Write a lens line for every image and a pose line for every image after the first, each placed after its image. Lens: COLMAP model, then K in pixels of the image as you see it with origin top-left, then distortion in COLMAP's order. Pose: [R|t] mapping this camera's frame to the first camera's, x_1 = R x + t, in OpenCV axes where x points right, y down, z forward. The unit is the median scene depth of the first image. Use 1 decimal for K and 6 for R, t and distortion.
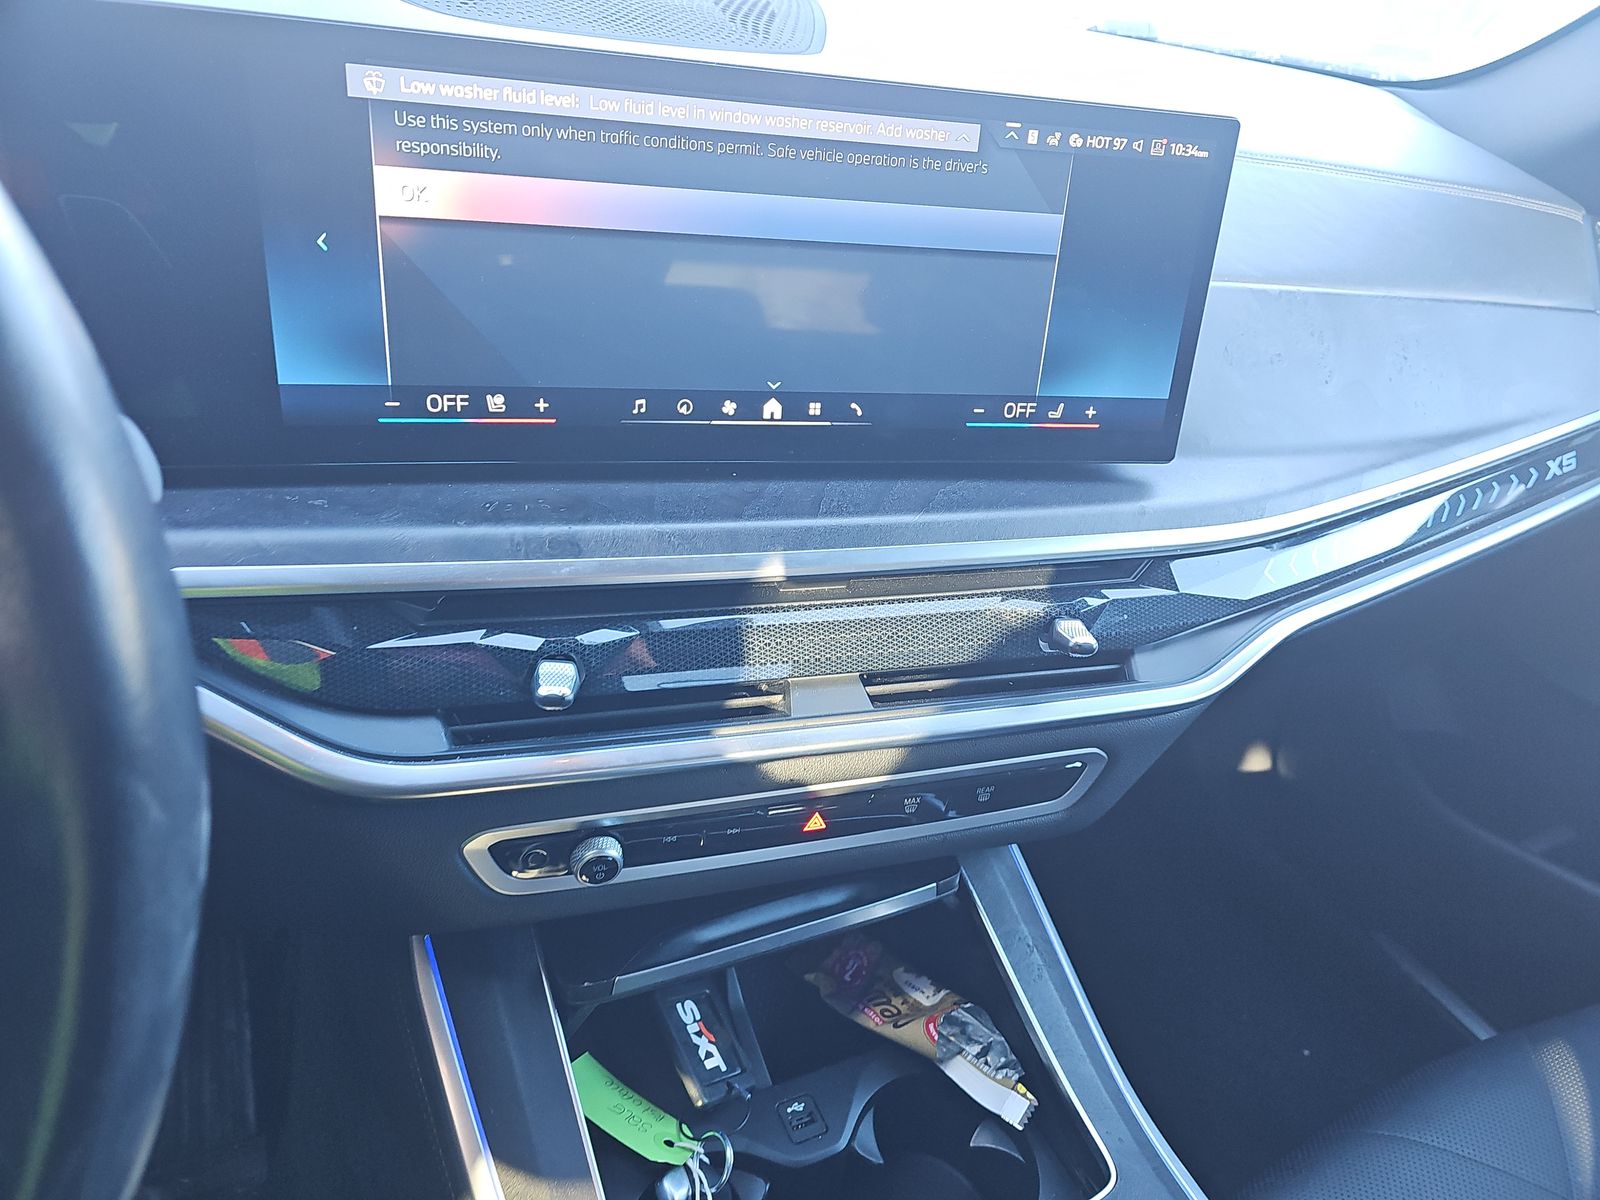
lens RADIAL K [[1094.8, 0, 800.0], [0, 1094.8, 600.0], [0, 0, 1]] dist [0.080682, -0.095198]
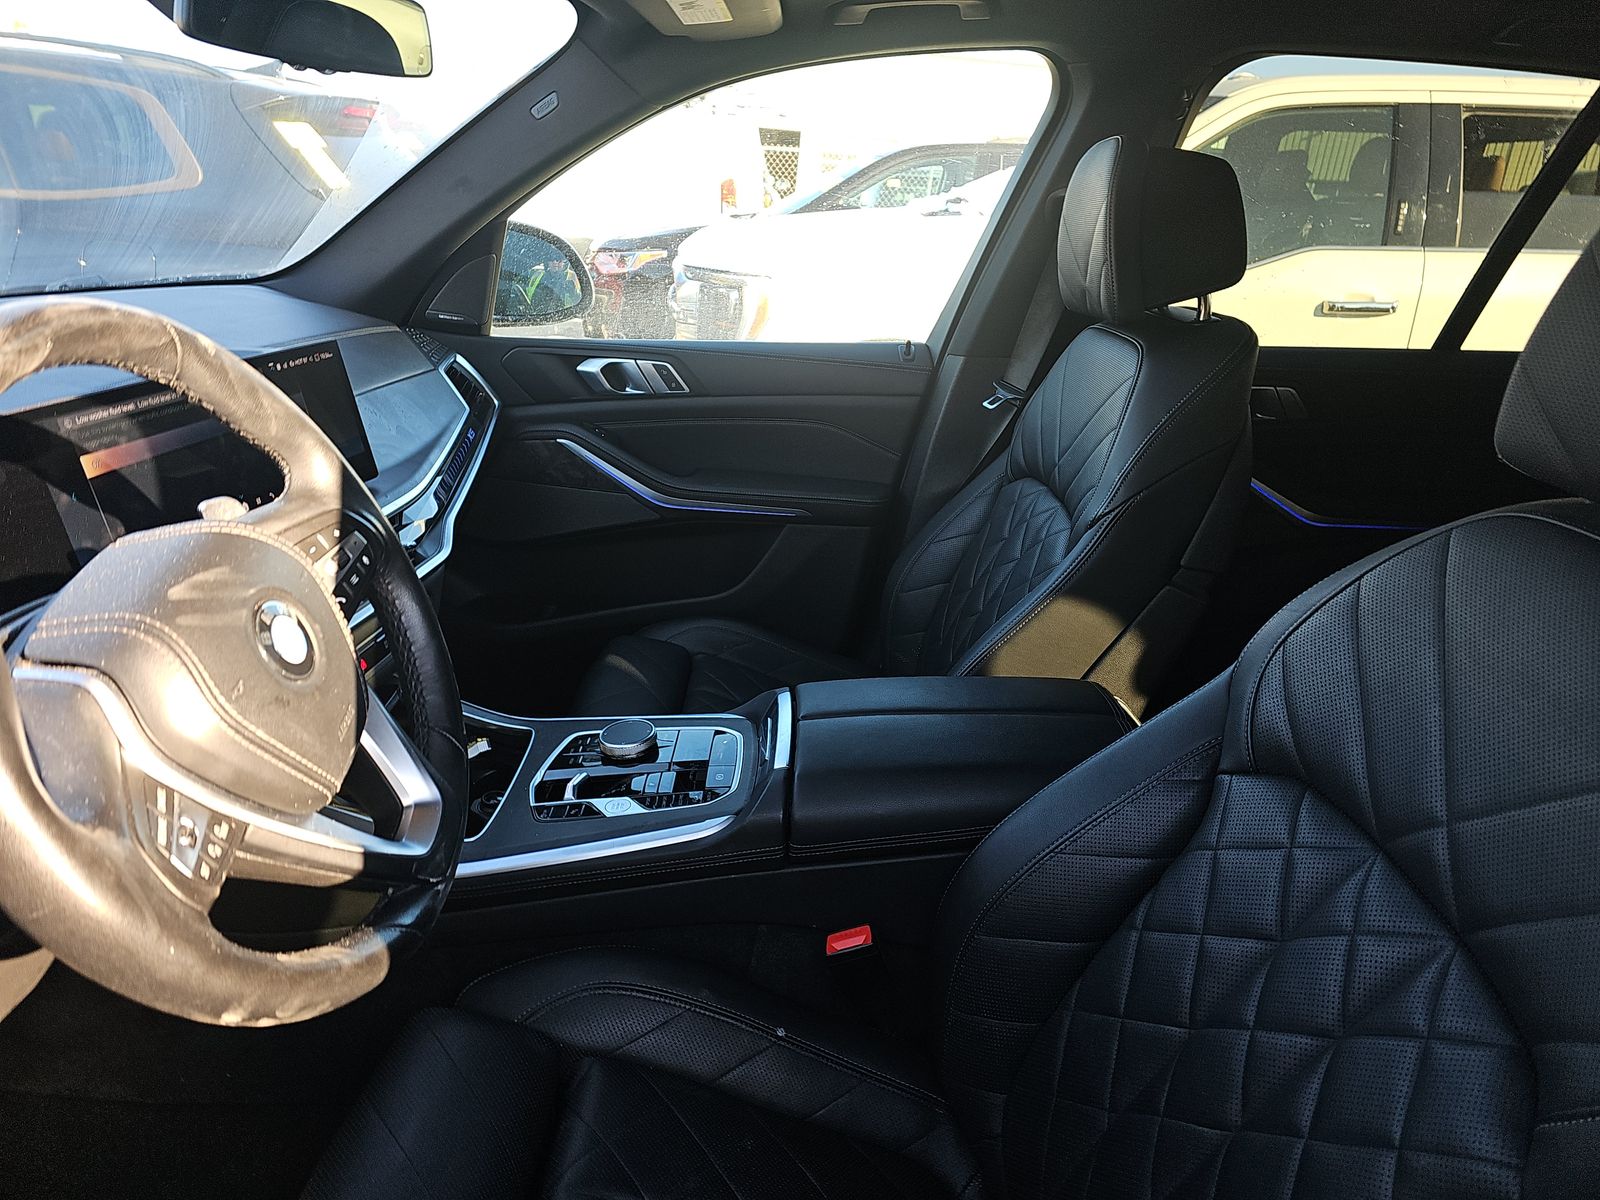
lens RADIAL K [[1094.8, 0, 800.0], [0, 1094.8, 600.0], [0, 0, 1]] dist [0.080682, -0.095198]
pose [[0.451793, -0.430903, 0.781157, -1.187114], [0.491736, 0.850874, 0.184958, 0.103650], [-0.744365, 0.300561, 0.596309, -0.964961]]
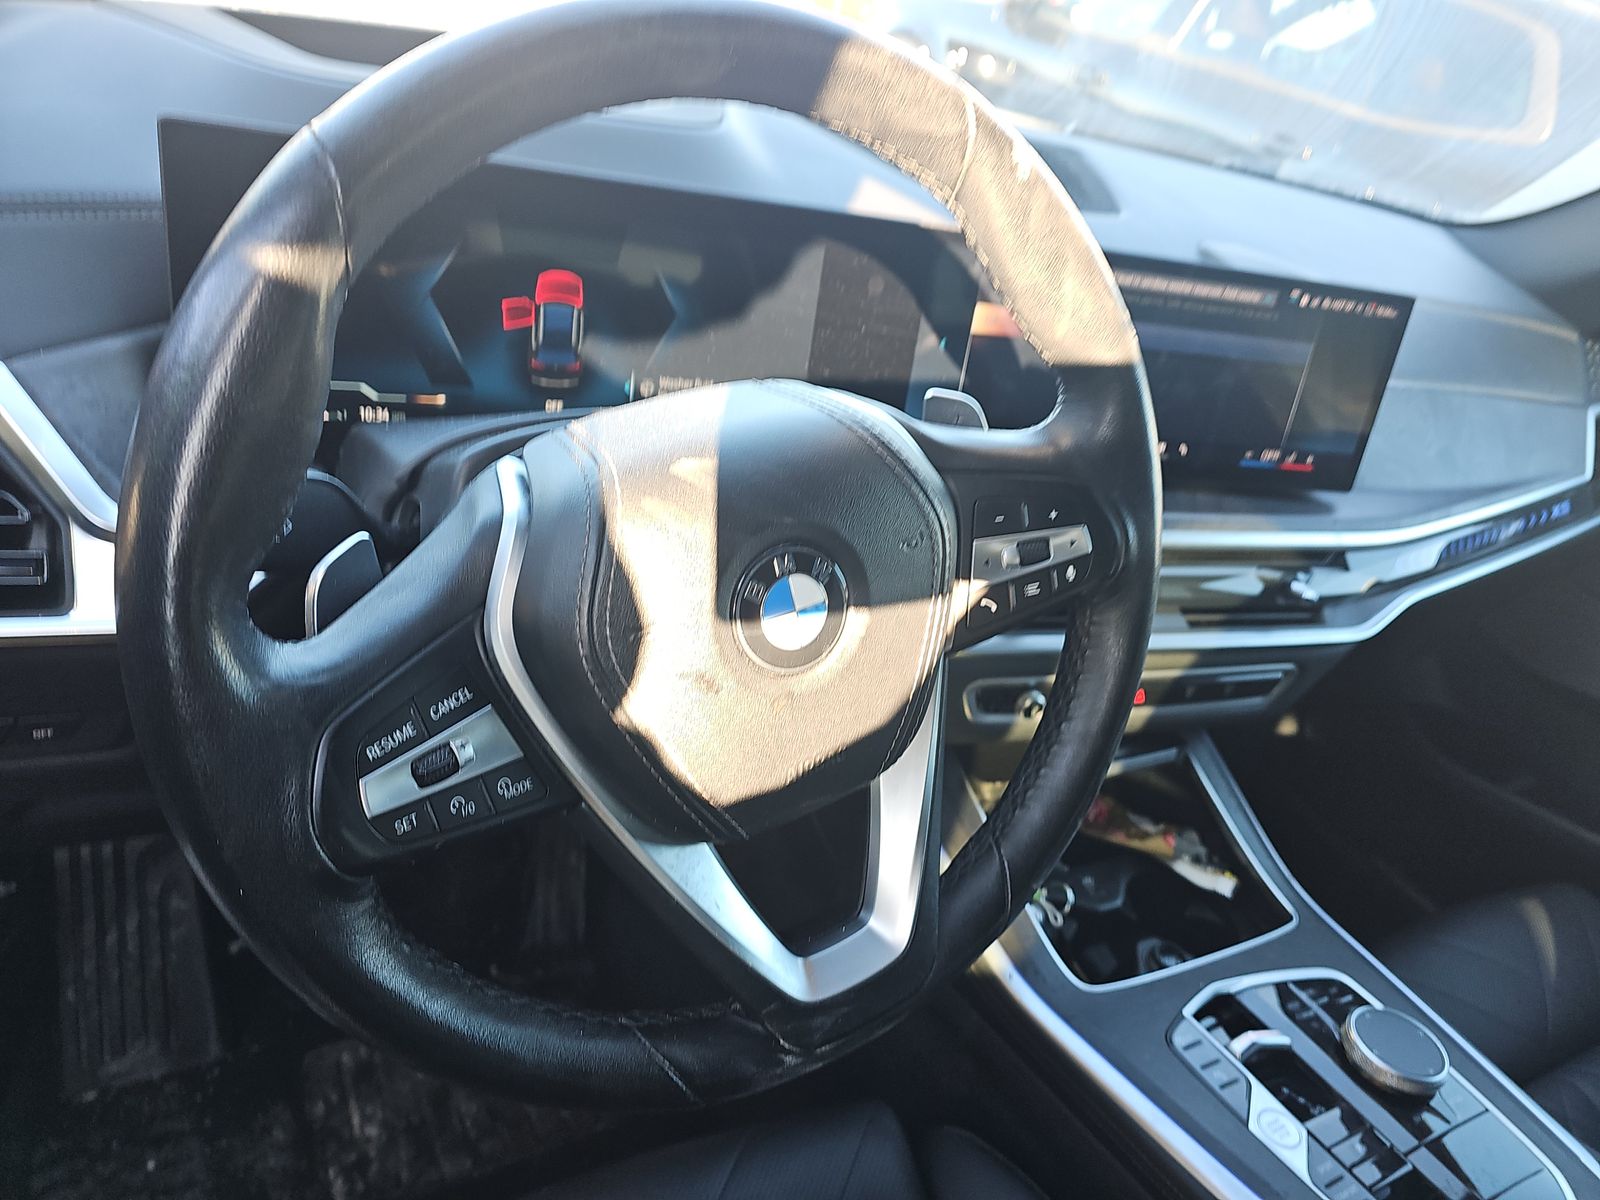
lens RADIAL K [[1039.6, 0, 793.1], [0, 1039.6, 612.1], [0, 0, 1]] dist [-0.000809, -0.003315]
pose [[0.998175, 0.056834, 0.020406, -0.509520], [-0.057040, 0.998325, 0.009697, 0.082916], [-0.019820, -0.010844, 0.999745, -0.522886]]
